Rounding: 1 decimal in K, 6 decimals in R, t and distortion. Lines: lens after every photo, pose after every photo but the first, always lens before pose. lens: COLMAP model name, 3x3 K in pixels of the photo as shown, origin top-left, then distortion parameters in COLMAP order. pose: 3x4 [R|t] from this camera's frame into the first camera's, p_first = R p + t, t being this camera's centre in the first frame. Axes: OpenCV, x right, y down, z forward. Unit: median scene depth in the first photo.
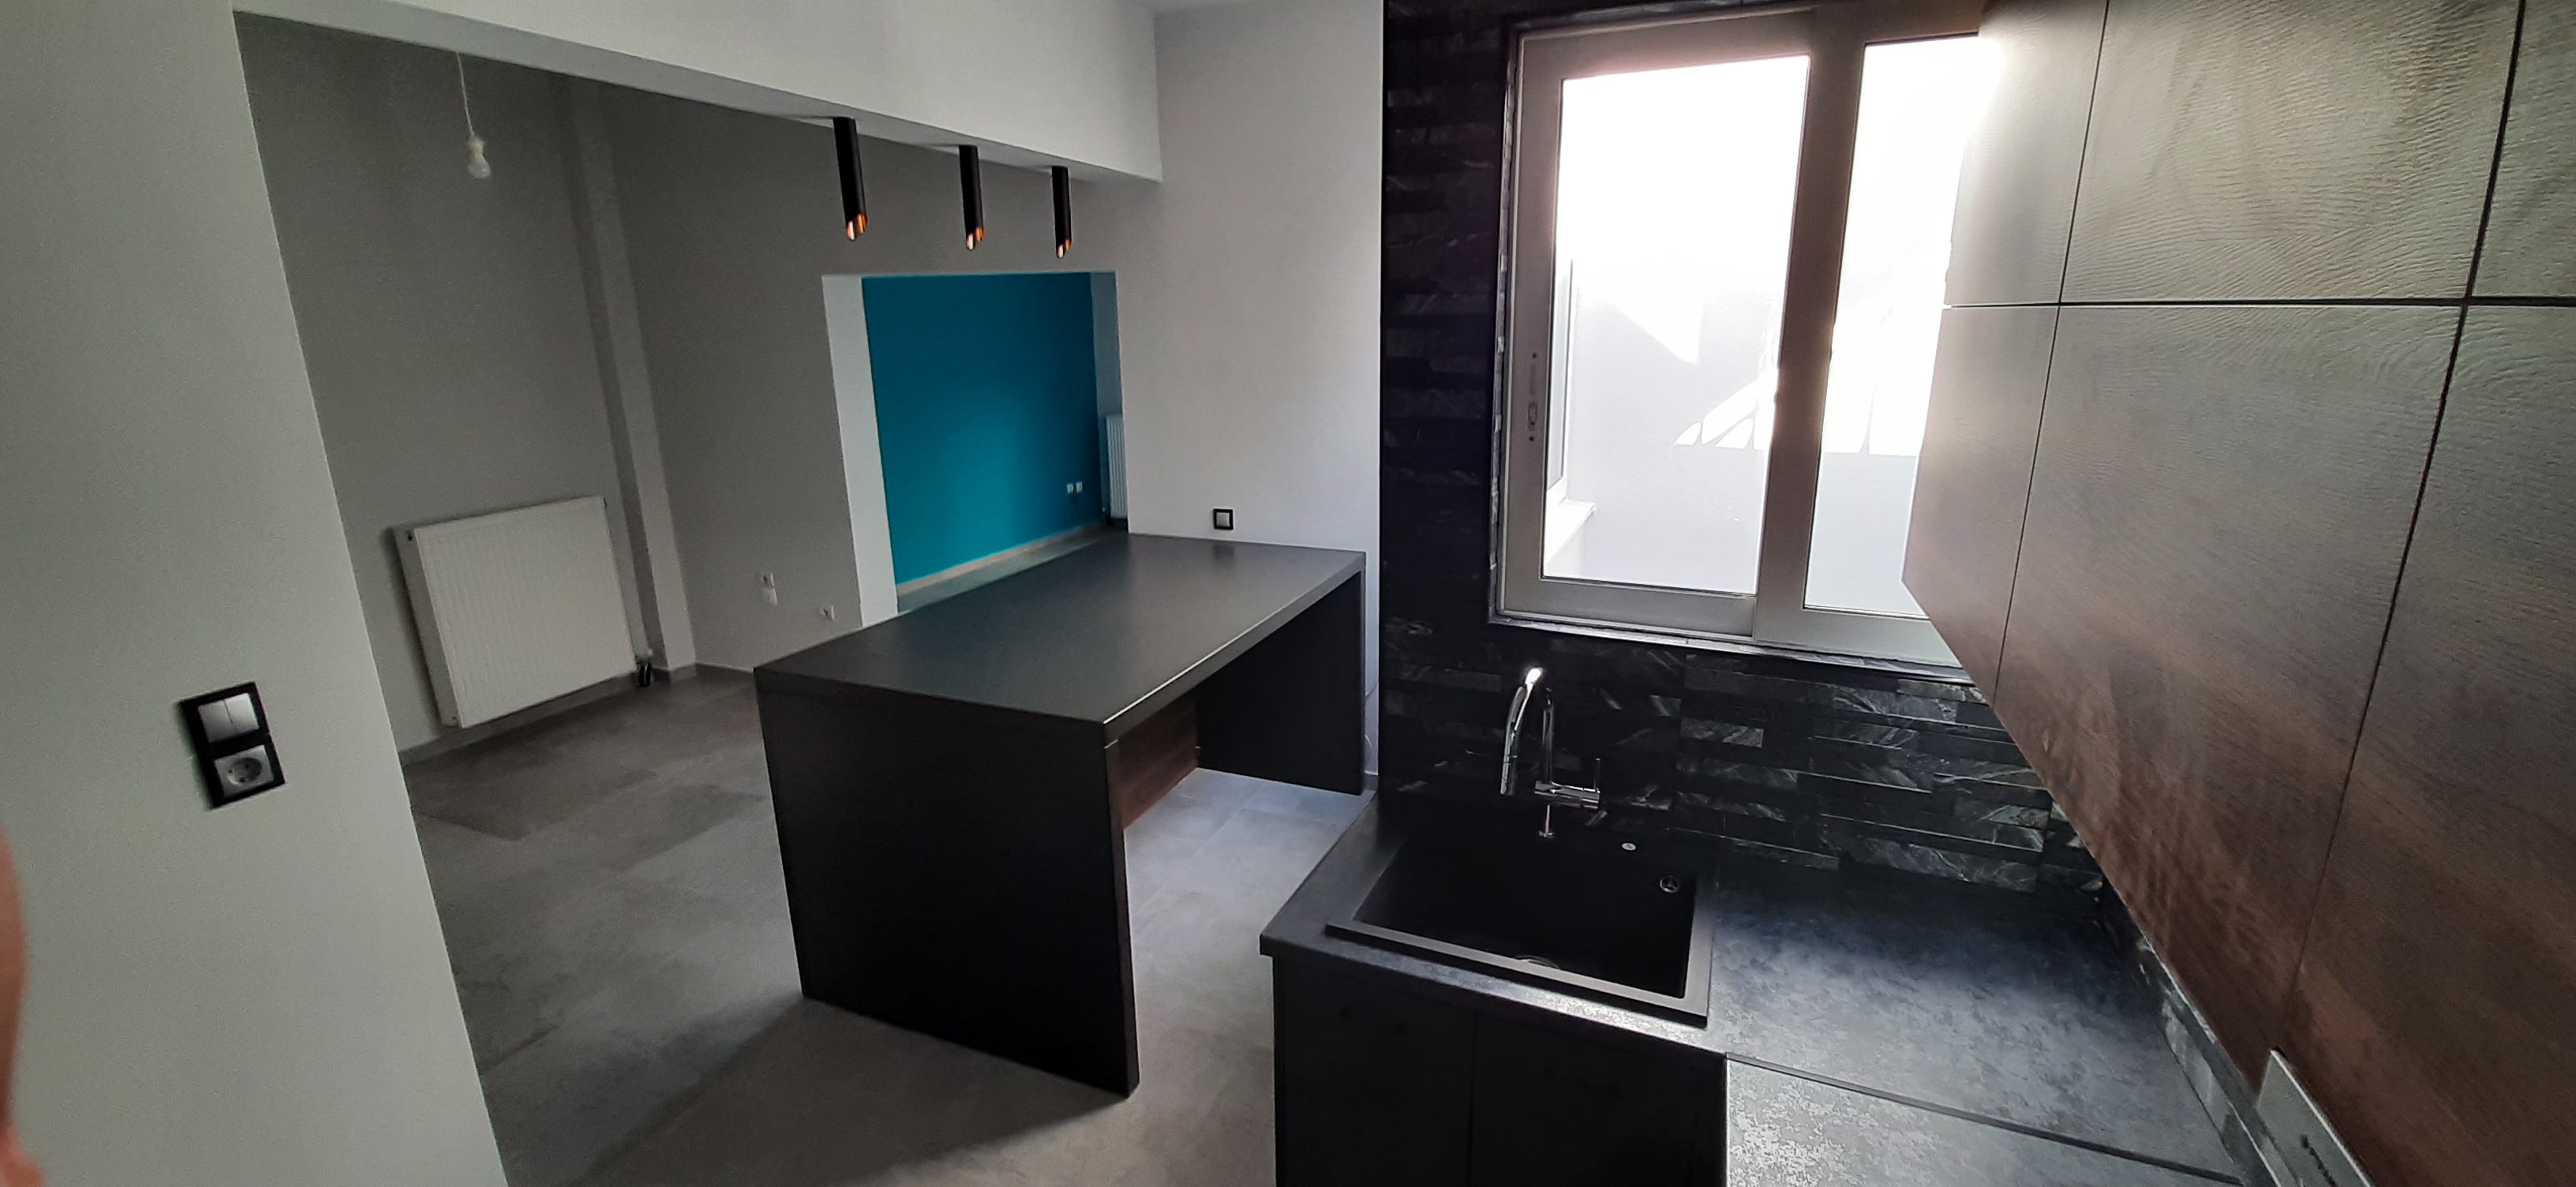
lens RADIAL K [[1015.3, 0, 1318.1], [0, 1015.3, 563.4], [0, 0, 1]] dist [0.000322, 0.000024]
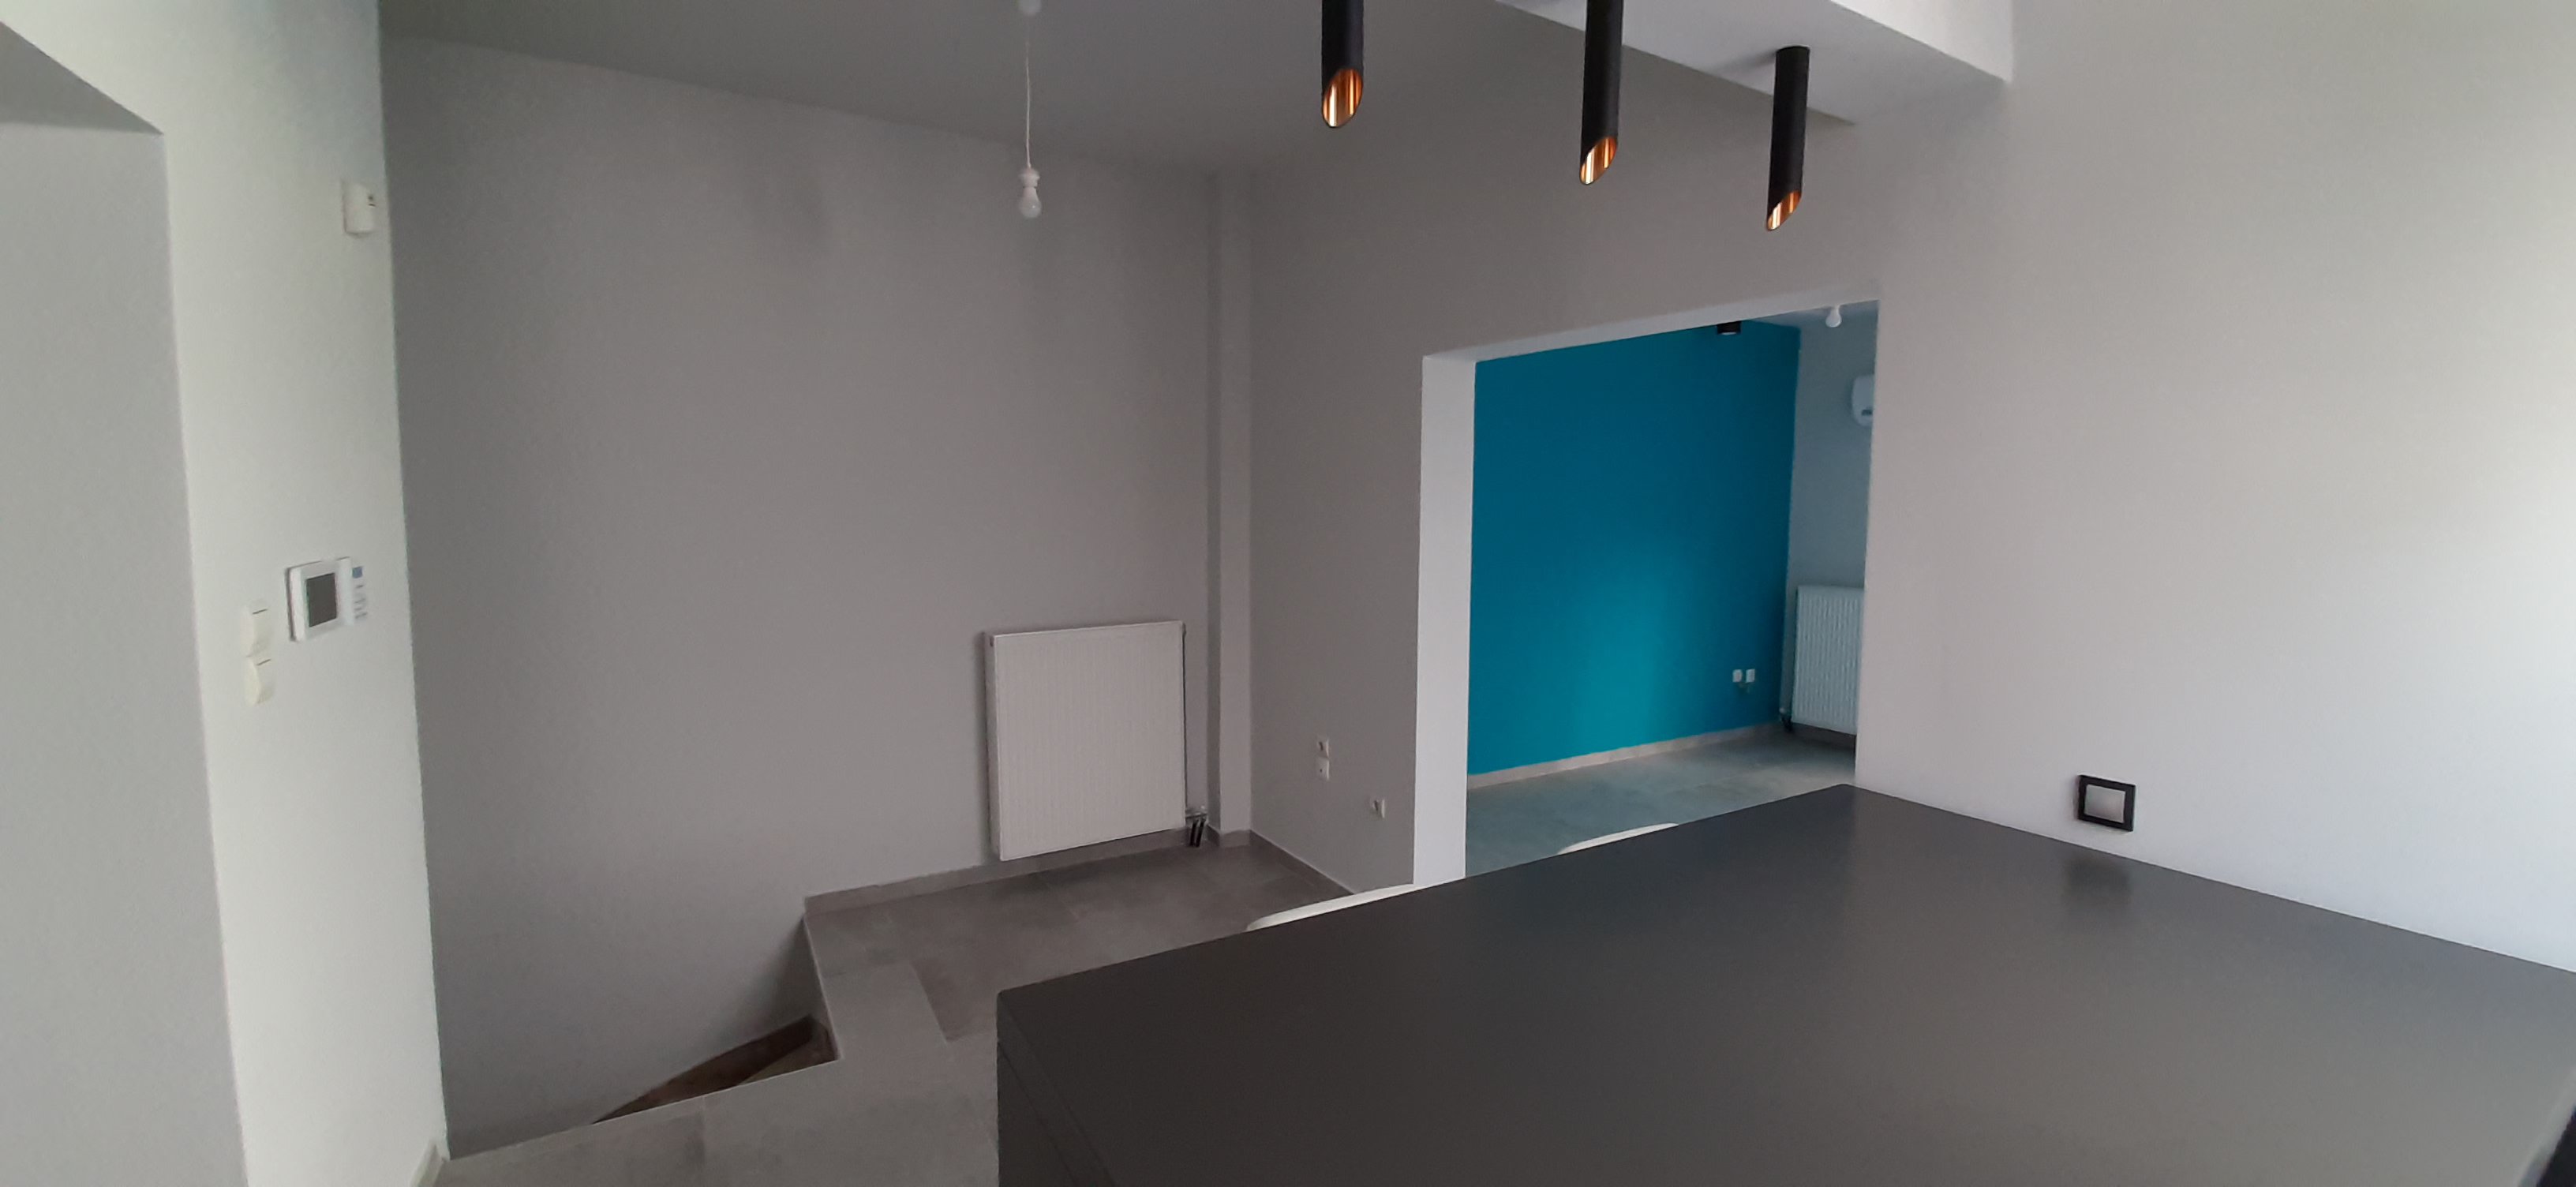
lens RADIAL K [[1015.3, 0, 1318.1], [0, 1015.3, 563.4], [0, 0, 1]] dist [0.000322, 0.000024]
pose [[0.802517, 0.059801, -0.593625, -0.091954], [-0.159729, 0.980180, -0.117193, -0.032185], [0.574851, 0.188868, 0.796163, 0.363530]]
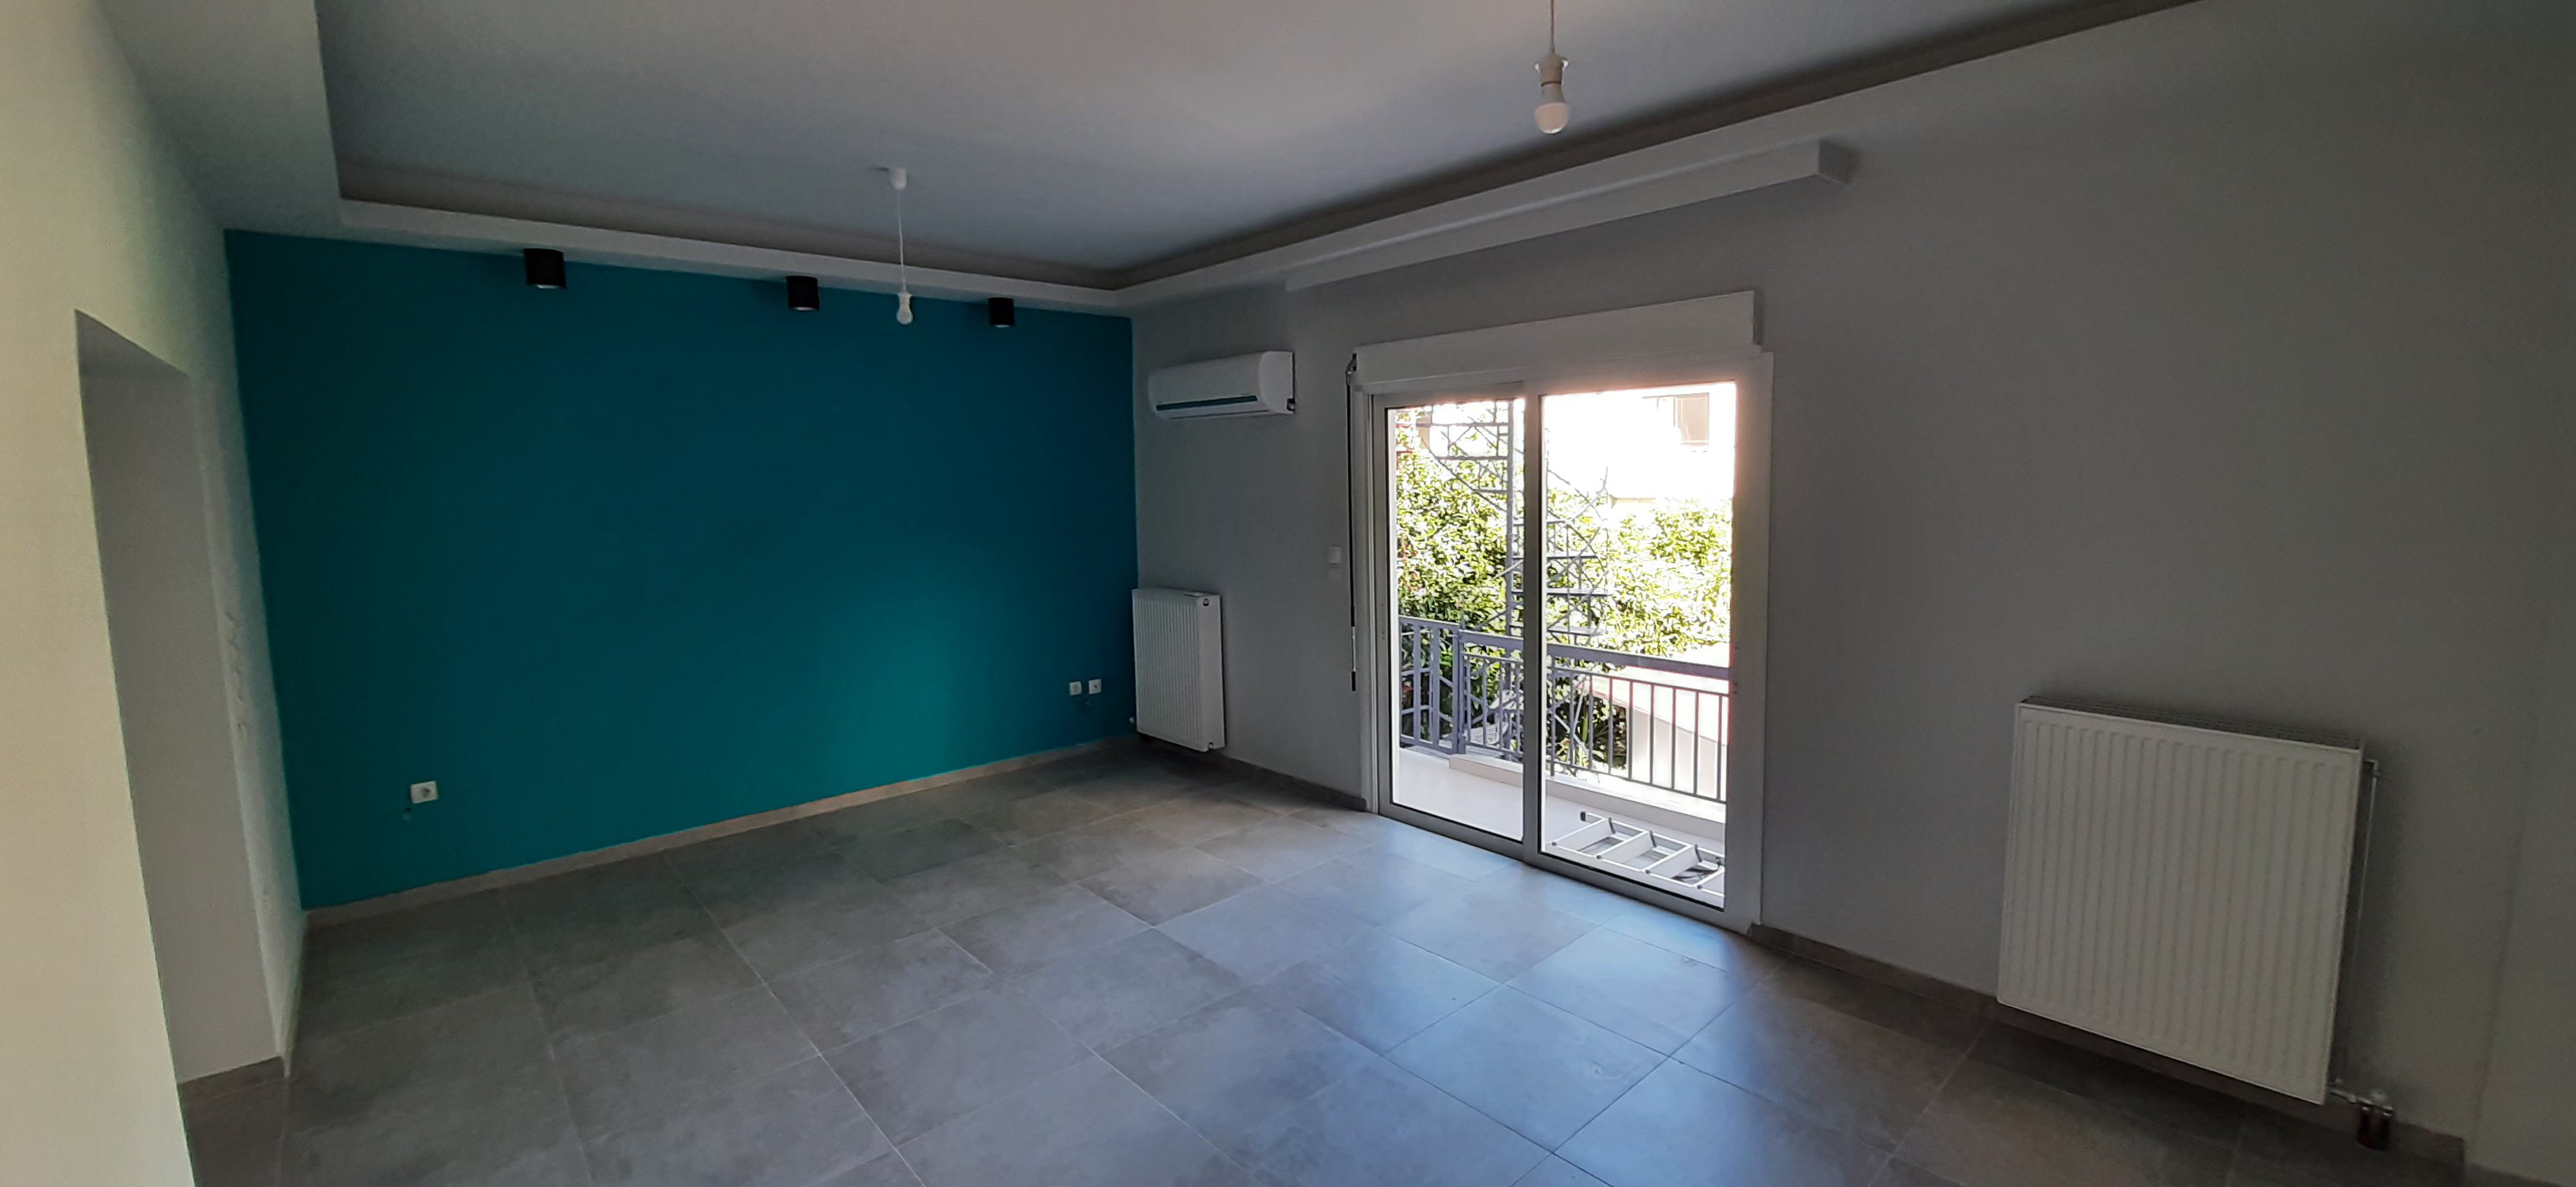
lens RADIAL K [[1015.3, 0, 1318.1], [0, 1015.3, 563.4], [0, 0, 1]] dist [0.000322, 0.000024]
pose [[0.907504, 0.044344, -0.417695, 0.362507], [-0.102334, 0.987790, -0.117468, -0.169252], [0.407386, 0.149347, 0.900962, 0.746258]]
